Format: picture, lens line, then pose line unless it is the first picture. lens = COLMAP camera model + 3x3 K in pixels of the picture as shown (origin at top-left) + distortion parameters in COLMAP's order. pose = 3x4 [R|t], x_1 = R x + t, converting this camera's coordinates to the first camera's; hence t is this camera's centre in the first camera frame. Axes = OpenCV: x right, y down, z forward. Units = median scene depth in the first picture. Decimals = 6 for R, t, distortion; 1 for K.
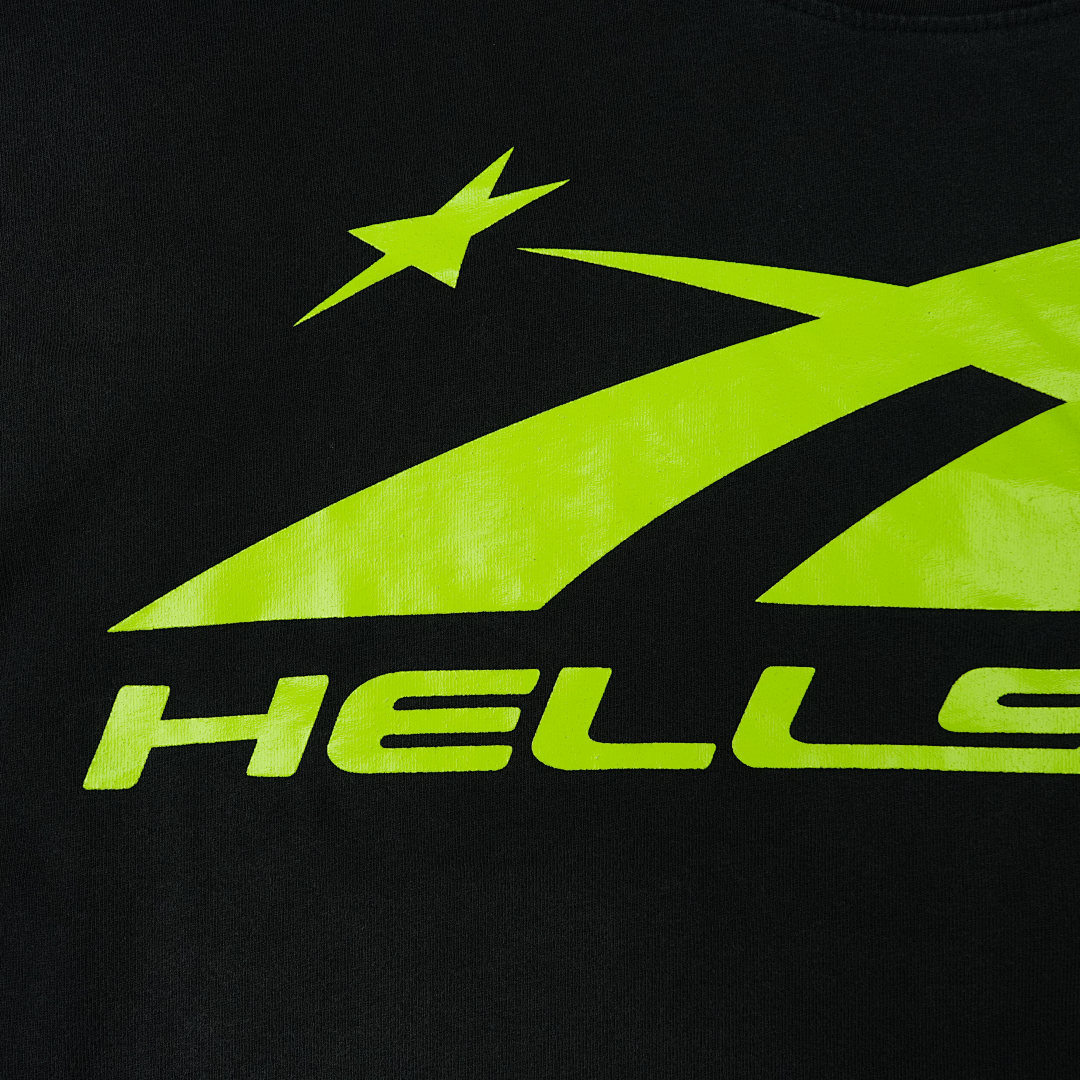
lens RADIAL K [[831.6, 0, 540.0], [0, 831.6, 540.0], [0, 0, 1]] dist [-0.006101, 0.003166]
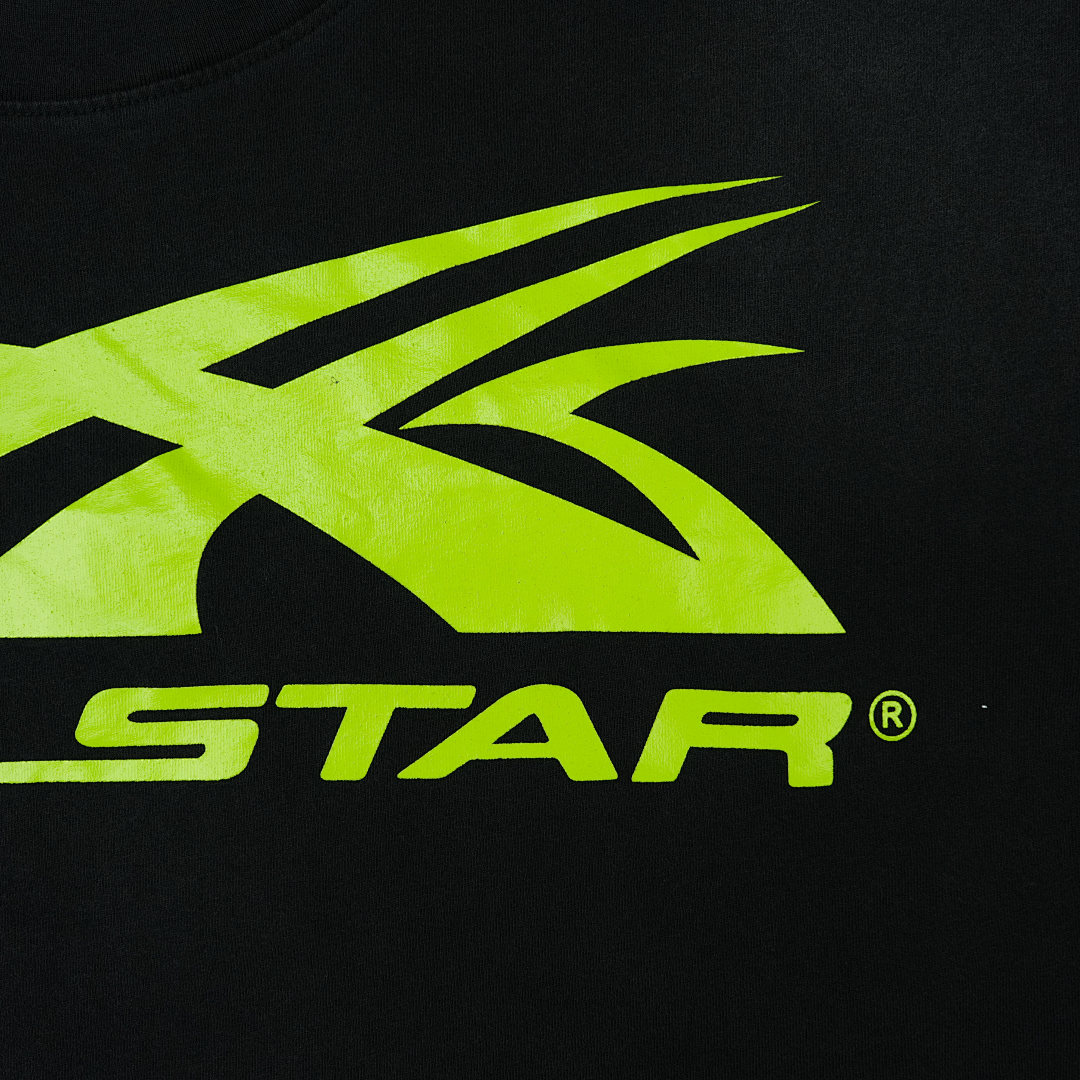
lens RADIAL K [[831.6, 0, 540.0], [0, 831.6, 540.0], [0, 0, 1]] dist [-0.006101, 0.003166]
pose [[0.998693, -0.046583, 0.021042, 1.078858], [0.046469, 0.998903, 0.005847, -0.024157], [-0.021291, -0.004861, 0.999762, -0.120181]]
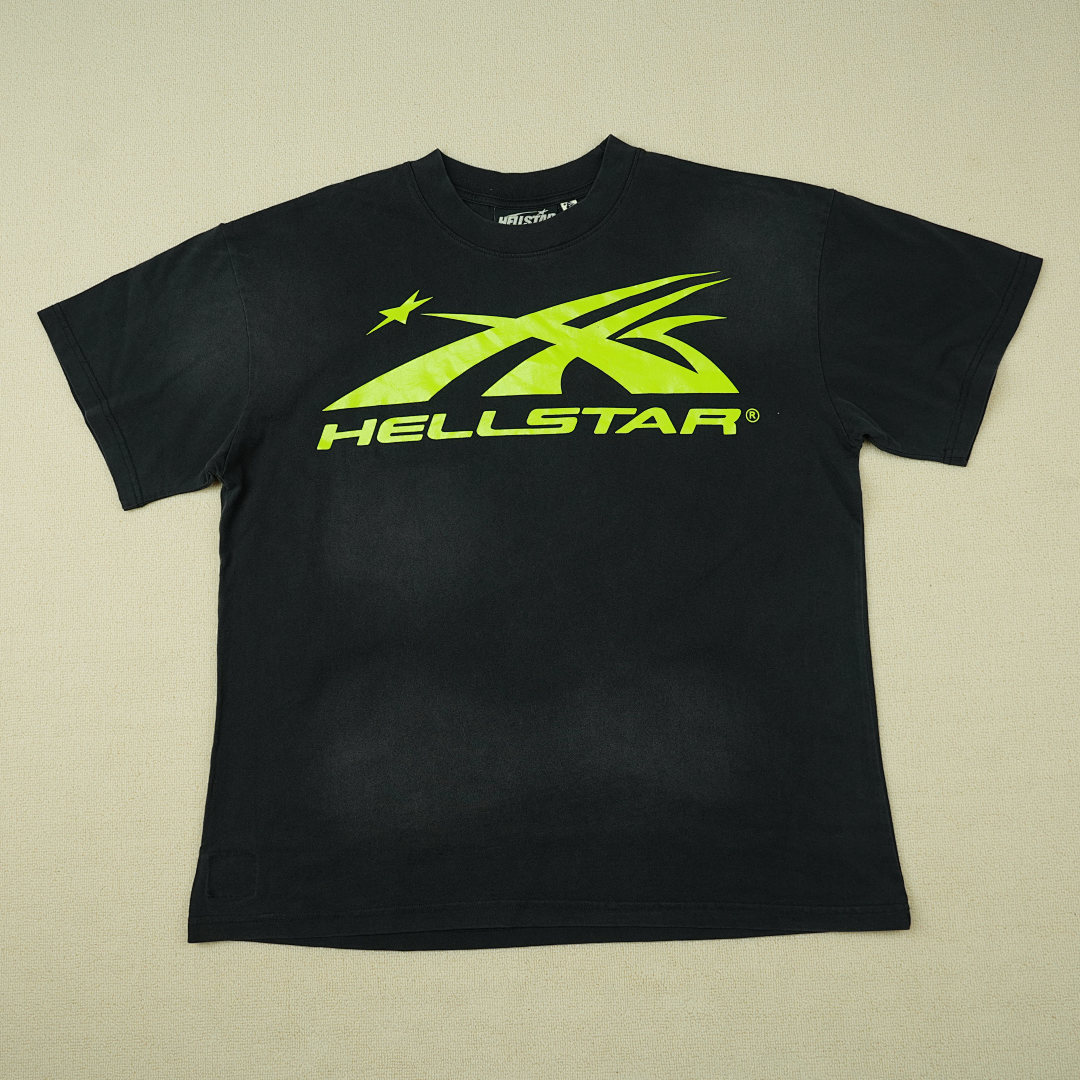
lens RADIAL K [[831.6, 0, 540.0], [0, 831.6, 540.0], [0, 0, 1]] dist [-0.006101, 0.003166]
pose [[0.998935, -0.042675, -0.017533, 0.585011], [0.041140, 0.995933, -0.080159, 1.107323], [0.020882, 0.079353, 0.996628, -2.972781]]
